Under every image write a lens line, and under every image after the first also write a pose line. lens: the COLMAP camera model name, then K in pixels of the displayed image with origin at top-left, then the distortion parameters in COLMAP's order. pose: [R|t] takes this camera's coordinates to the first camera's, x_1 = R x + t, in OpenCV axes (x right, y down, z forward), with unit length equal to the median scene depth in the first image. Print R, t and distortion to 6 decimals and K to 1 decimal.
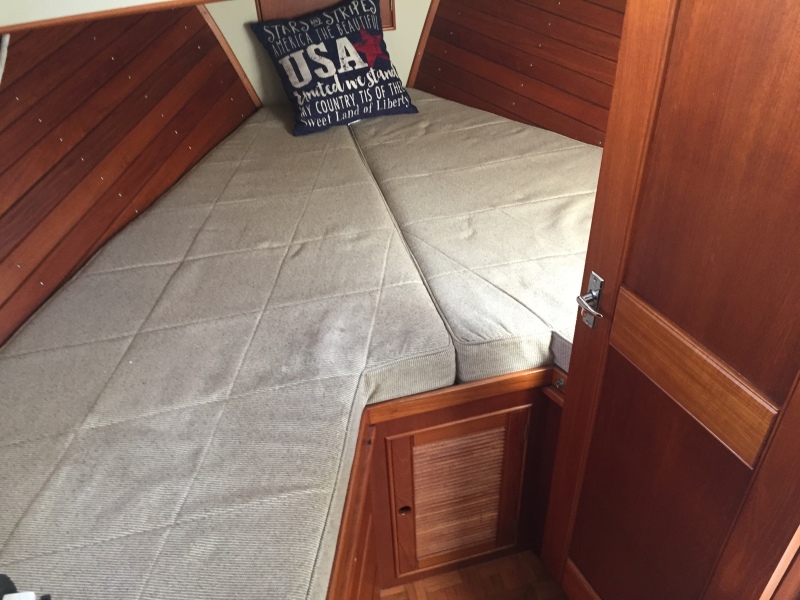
lens RADIAL K [[684.5, 0, 413.1], [0, 684.5, 296.3], [0, 0, 1]] dist [0.071056, -0.000512]
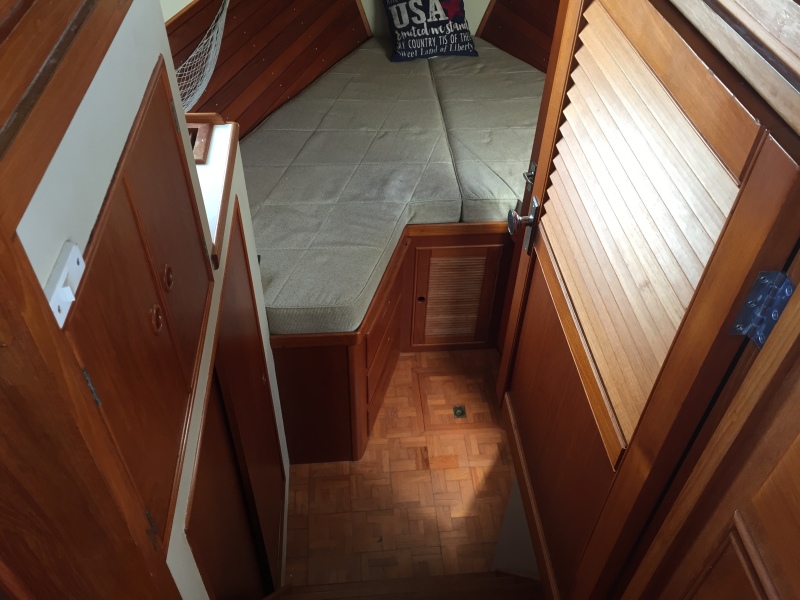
lens RADIAL K [[684.5, 0, 413.1], [0, 684.5, 296.3], [0, 0, 1]] dist [0.071056, -0.000512]
pose [[0.982432, 0.168590, -0.080033, 0.097937], [-0.159757, 0.981418, 0.106287, 0.121827], [0.096465, -0.091634, 0.991109, -0.643195]]
